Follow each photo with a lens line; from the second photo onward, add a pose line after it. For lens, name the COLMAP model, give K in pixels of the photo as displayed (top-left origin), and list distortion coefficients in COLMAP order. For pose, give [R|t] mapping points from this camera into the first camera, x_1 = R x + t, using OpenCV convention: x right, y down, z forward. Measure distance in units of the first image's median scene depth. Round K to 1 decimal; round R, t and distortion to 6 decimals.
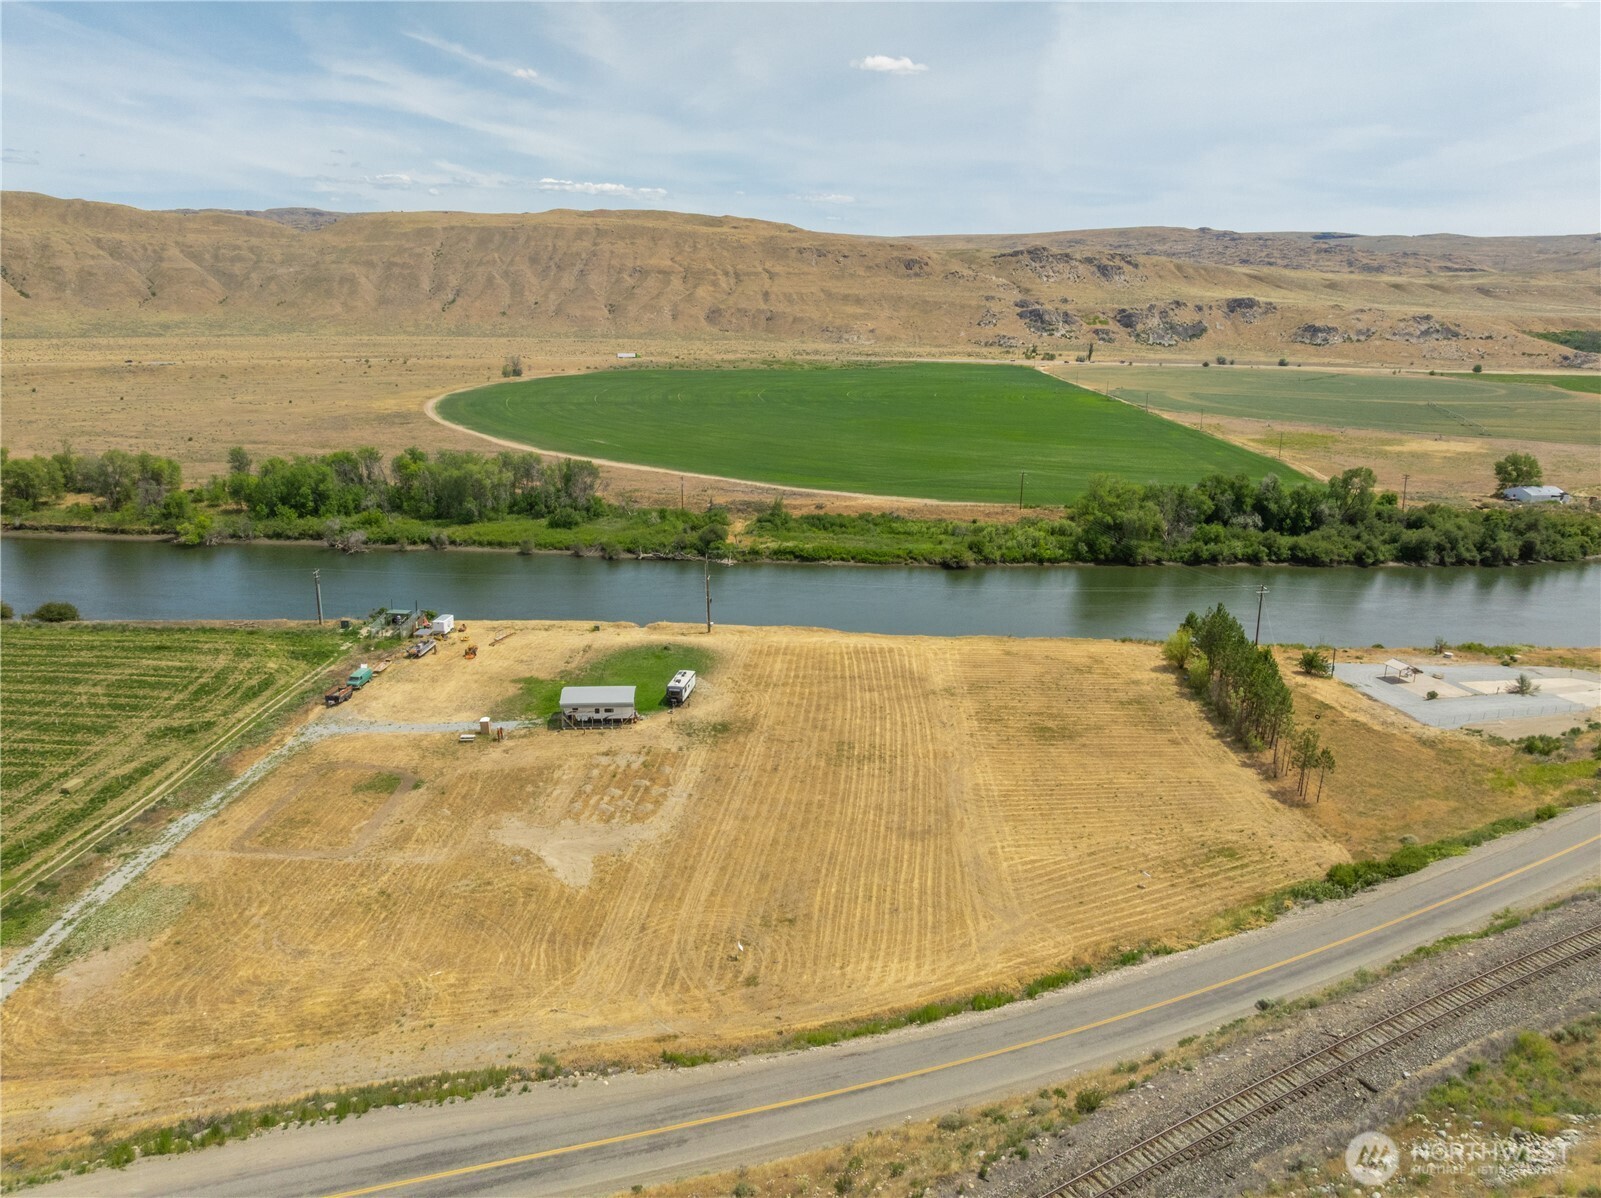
lens RADIAL K [[1128.3, 0, 800.2], [0, 1128.3, 599.9], [0, 0, 1]] dist [-0.041202, 0.006949]
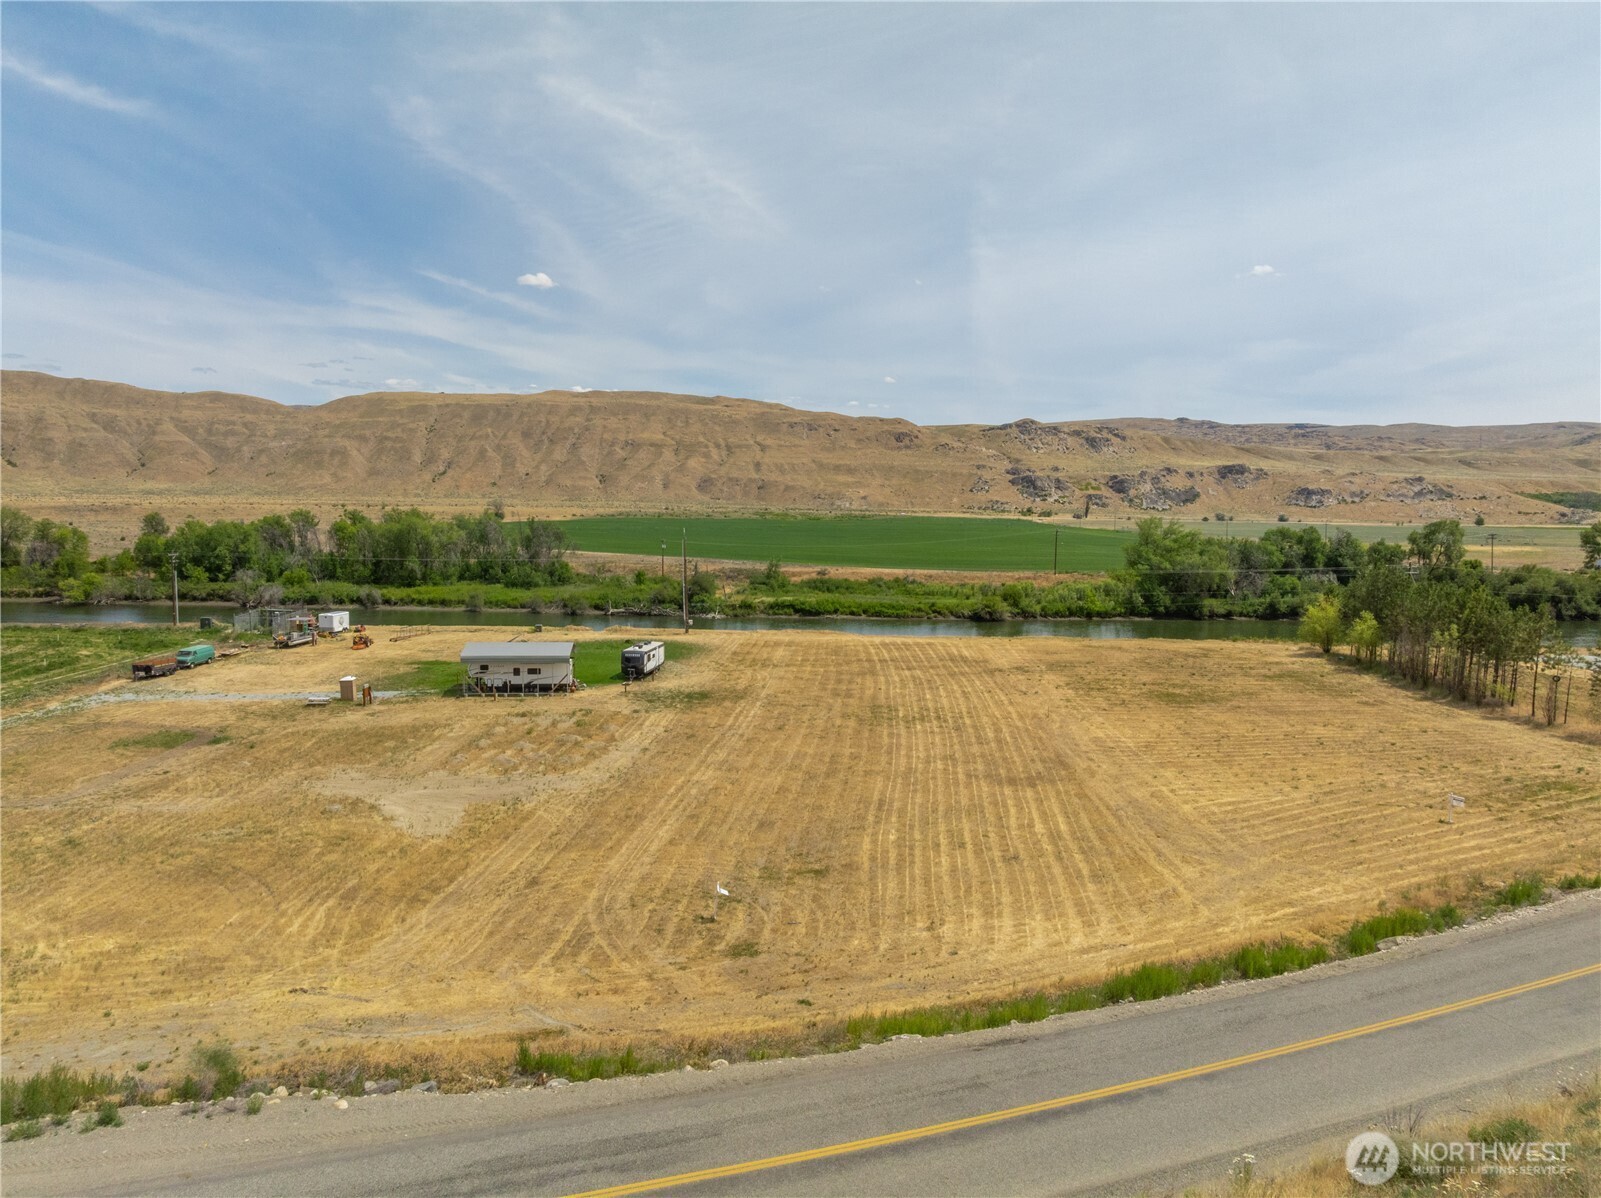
lens RADIAL K [[1128.3, 0, 800.3], [0, 1128.3, 595.7], [0, 0, 1]] dist [-0.041202, 0.006949]
pose [[0.999949, -0.005359, 0.008570, -0.007062], [0.006766, 0.984780, -0.173673, 0.085847], [-0.007508, 0.173722, 0.984766, 0.158890]]
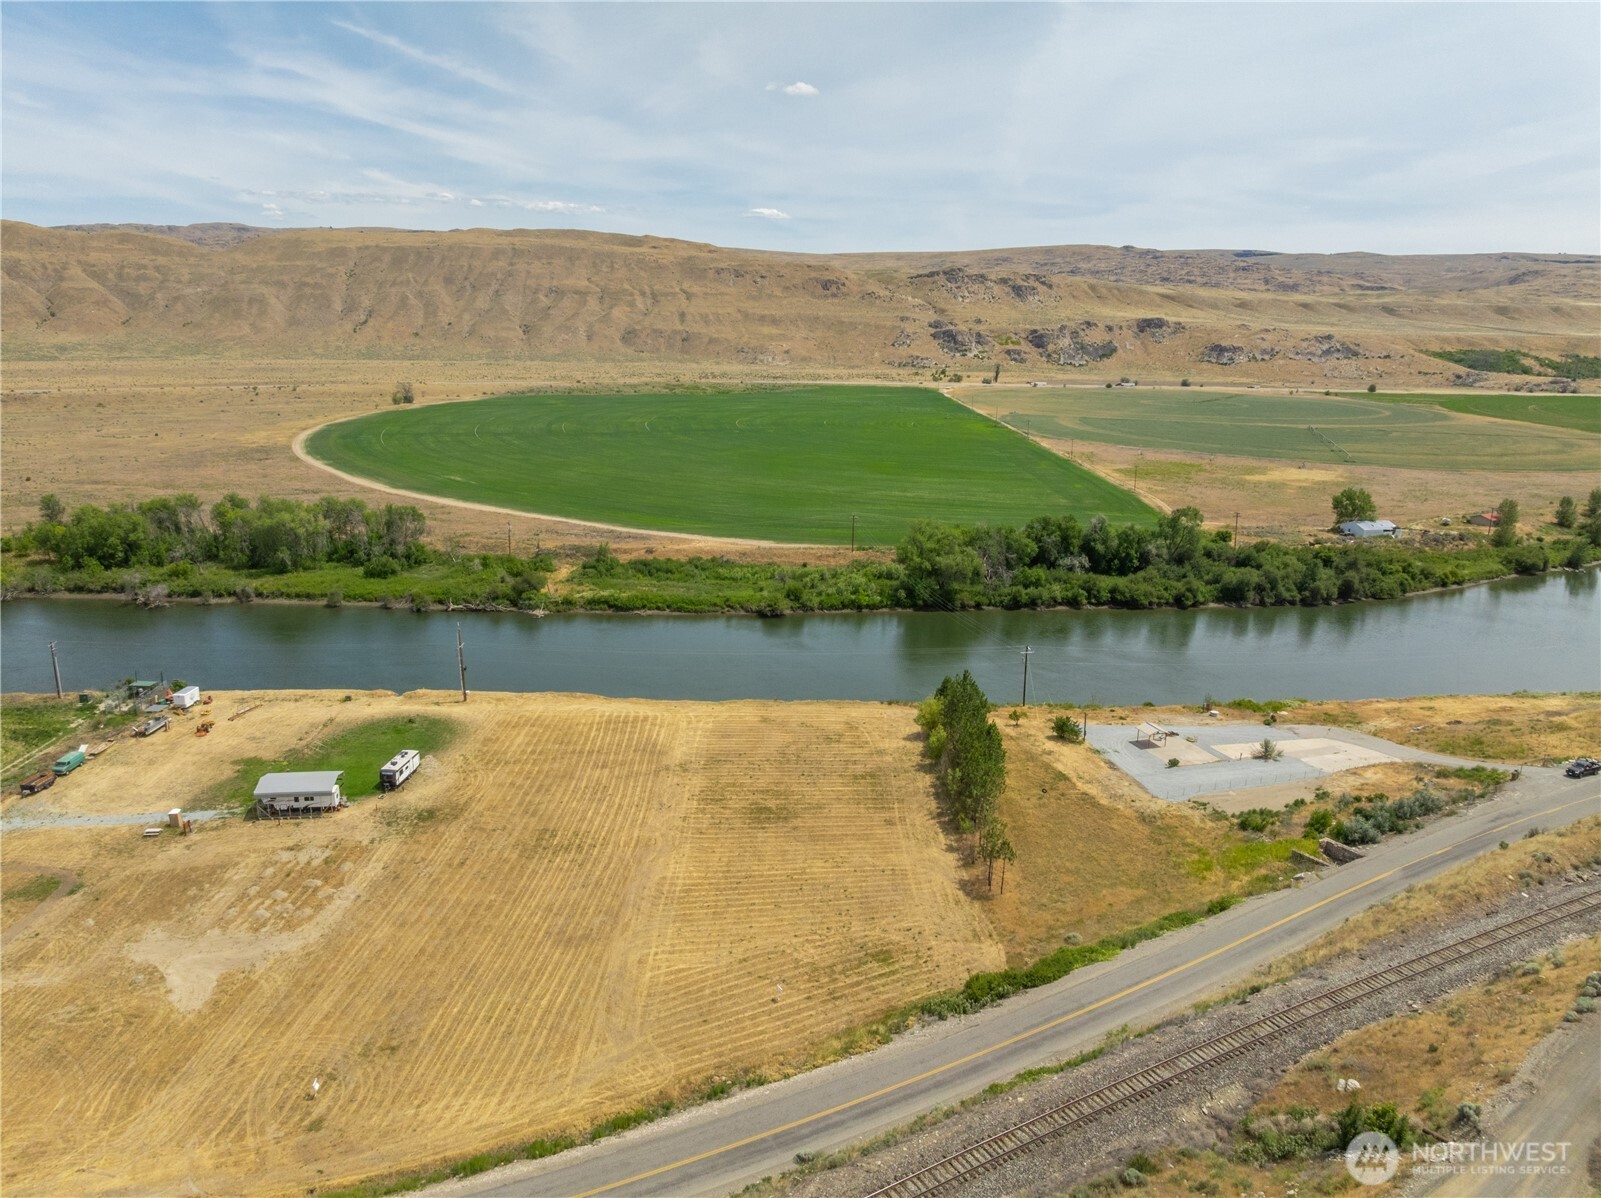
lens RADIAL K [[1128.3, 0, 800.2], [0, 1128.3, 588.3], [0, 0, 1]] dist [-0.041202, 0.006949]
pose [[0.998633, -0.011349, 0.051032, 0.100647], [0.012483, 0.999681, -0.021956, -0.027538], [-0.050767, 0.022563, 0.998456, 0.010295]]
